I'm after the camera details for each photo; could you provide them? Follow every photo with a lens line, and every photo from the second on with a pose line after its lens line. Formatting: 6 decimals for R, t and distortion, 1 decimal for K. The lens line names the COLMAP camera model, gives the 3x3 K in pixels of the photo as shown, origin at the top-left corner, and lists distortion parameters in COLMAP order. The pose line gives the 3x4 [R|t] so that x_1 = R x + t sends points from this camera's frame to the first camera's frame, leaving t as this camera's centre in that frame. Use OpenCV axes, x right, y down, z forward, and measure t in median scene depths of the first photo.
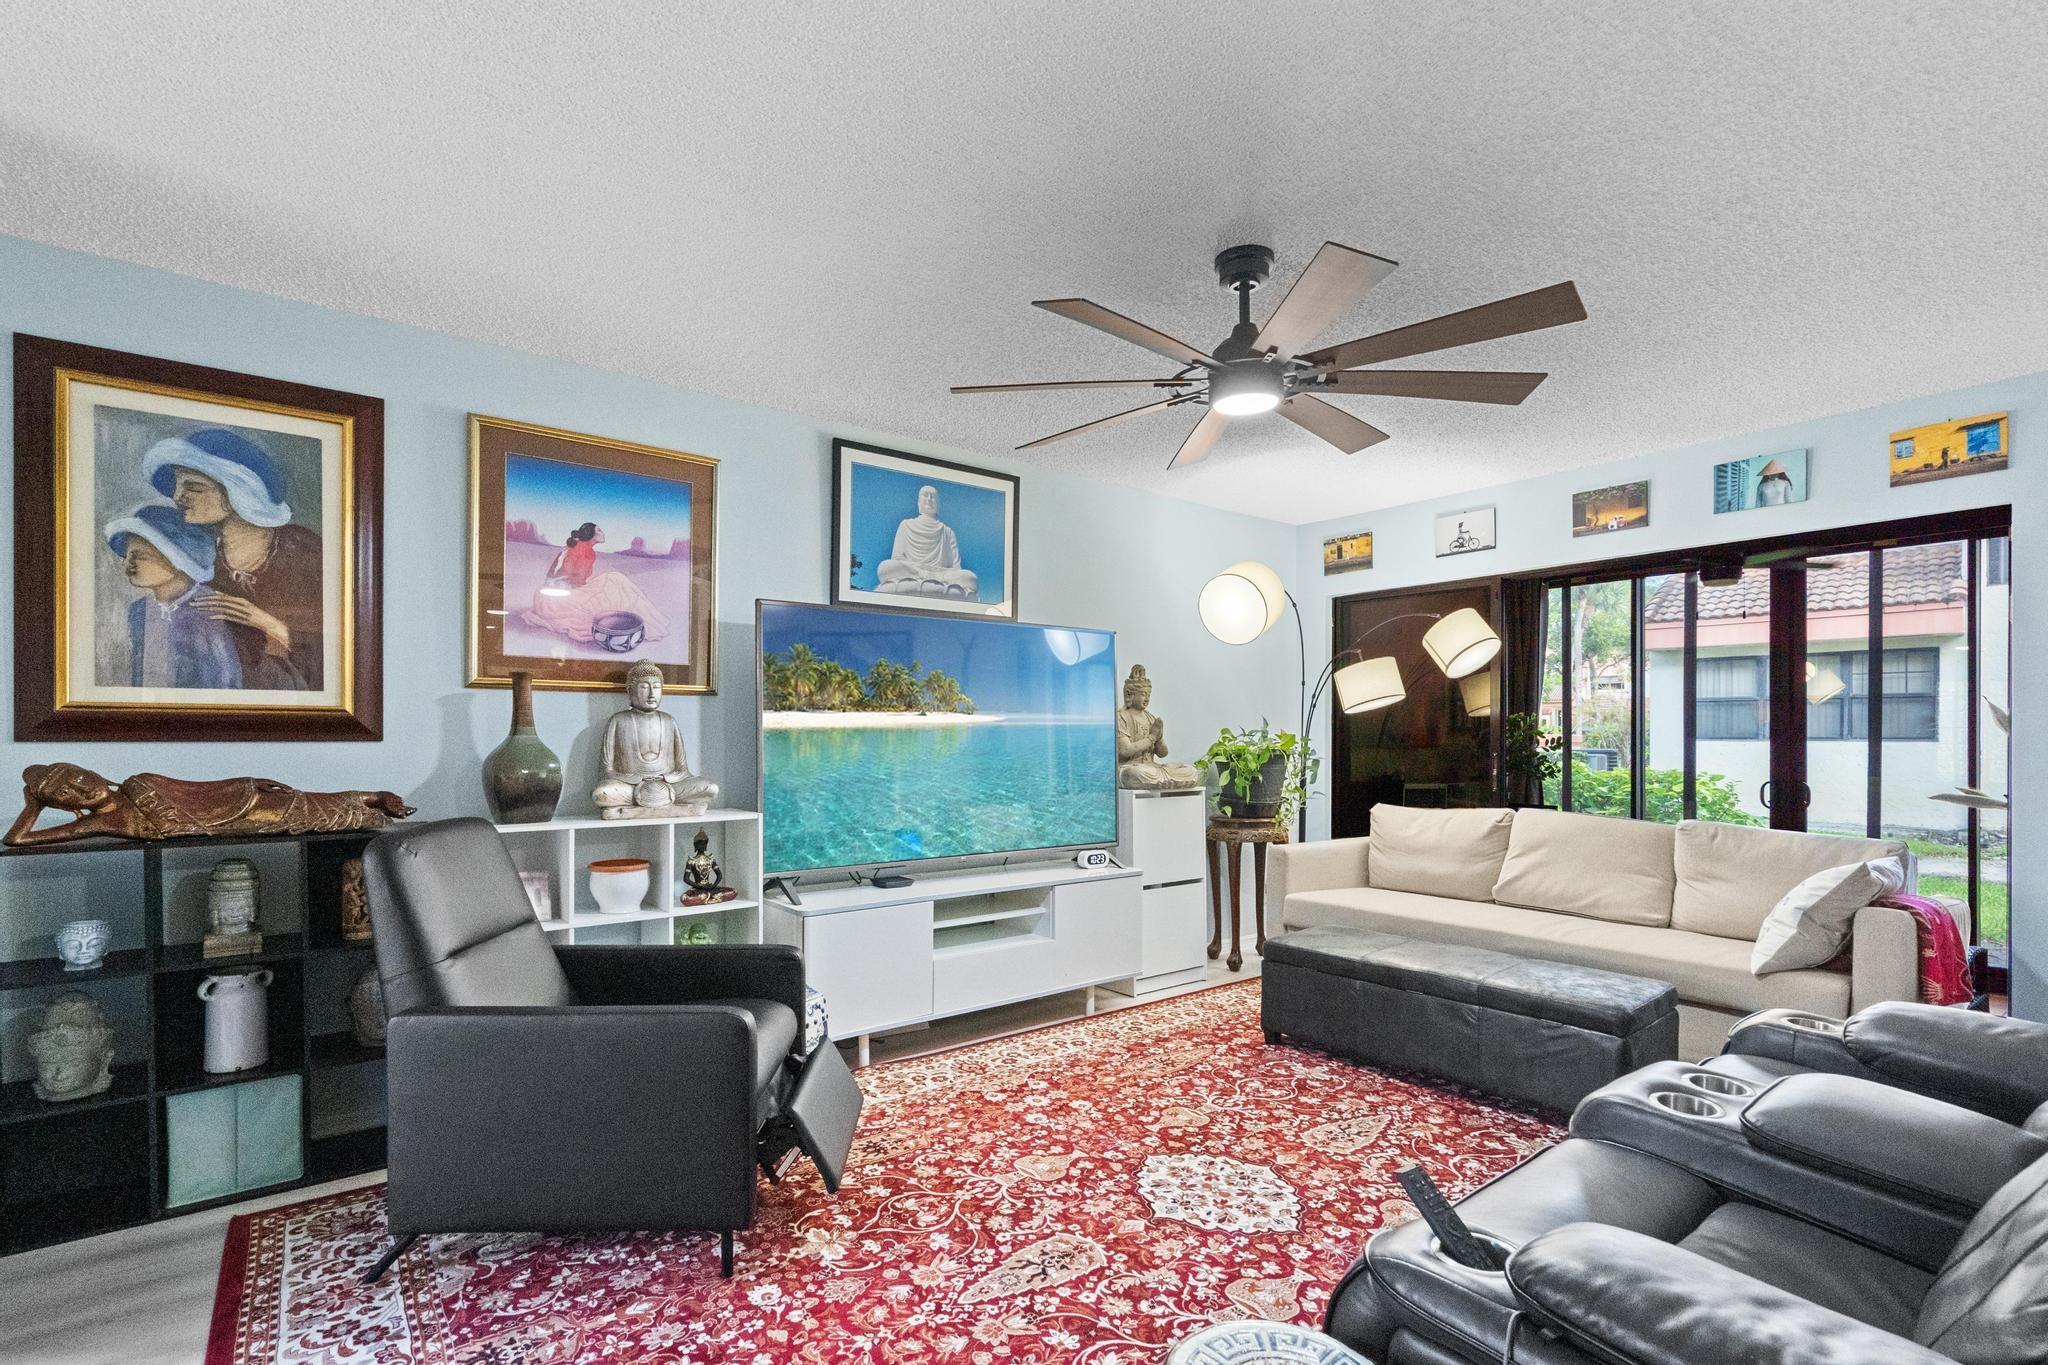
lens RADIAL K [[943.9, 0, 1016.1], [0, 943.9, 733.8], [0, 0, 1]] dist [-0.004584, 0.000092]
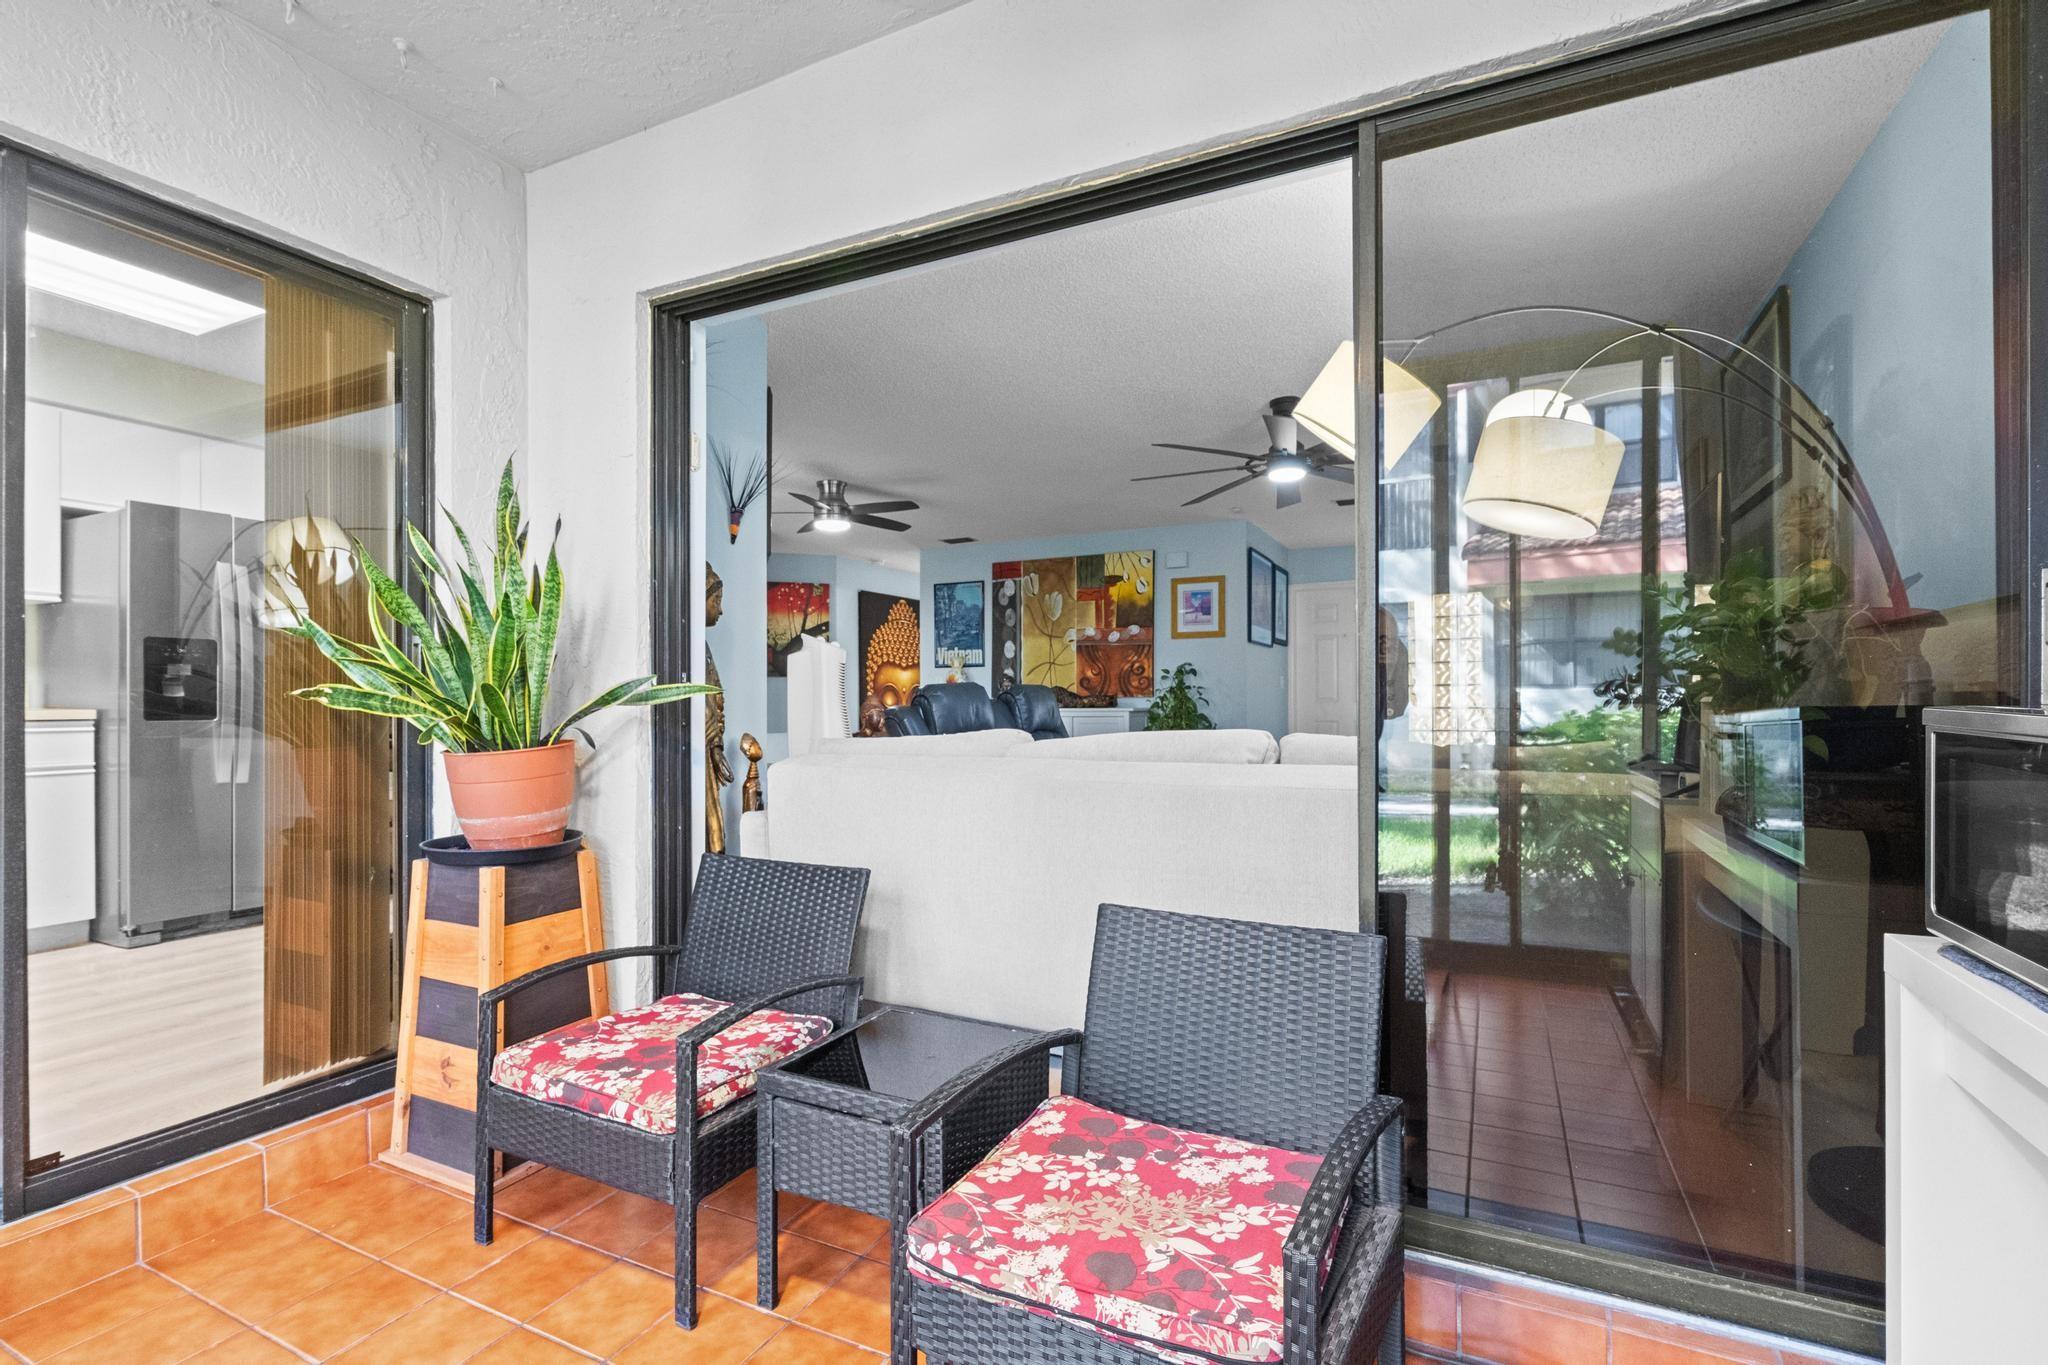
lens RADIAL K [[932.3, 0, 1023.9], [0, 932.3, 698.1], [0, 0, 1]] dist [-0.003750, 0.001073]
pose [[-0.899162, -0.001034, -0.437615, 1.419023], [0.004103, 0.999933, -0.010795, 0.106035], [0.437597, -0.011502, -0.899098, 2.264358]]
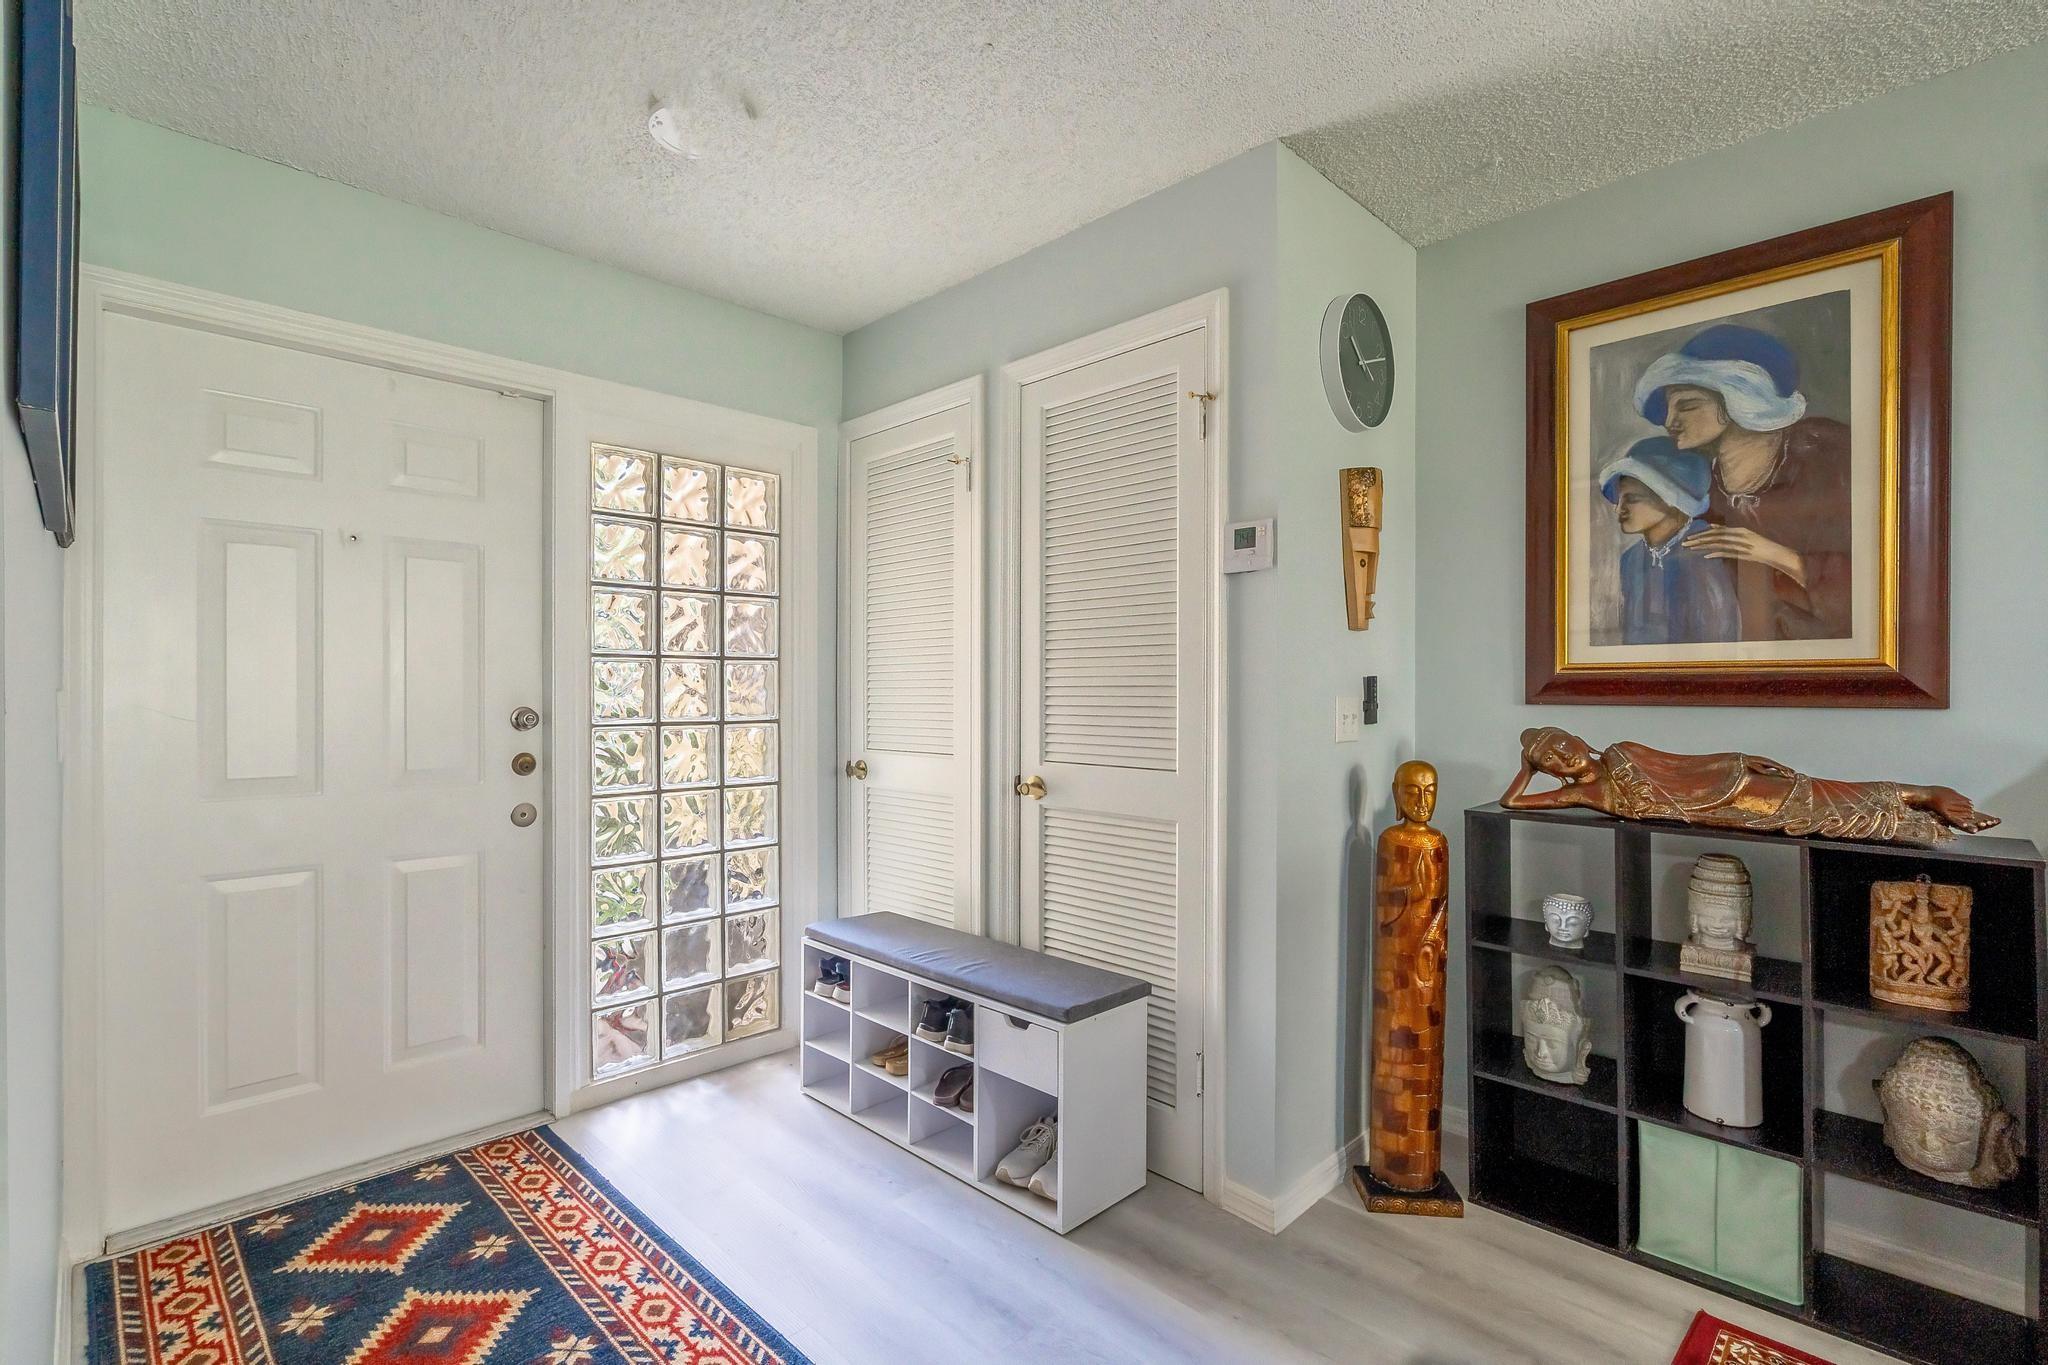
lens RADIAL K [[932.3, 0, 1023.9], [0, 932.3, 698.1], [0, 0, 1]] dist [-0.003750, 0.001073]
pose [[0.133252, 0.005042, -0.991069, -0.117874], [-0.001371, 0.999987, 0.004903, -0.002399], [0.991081, 0.000705, 0.133257, 0.284735]]
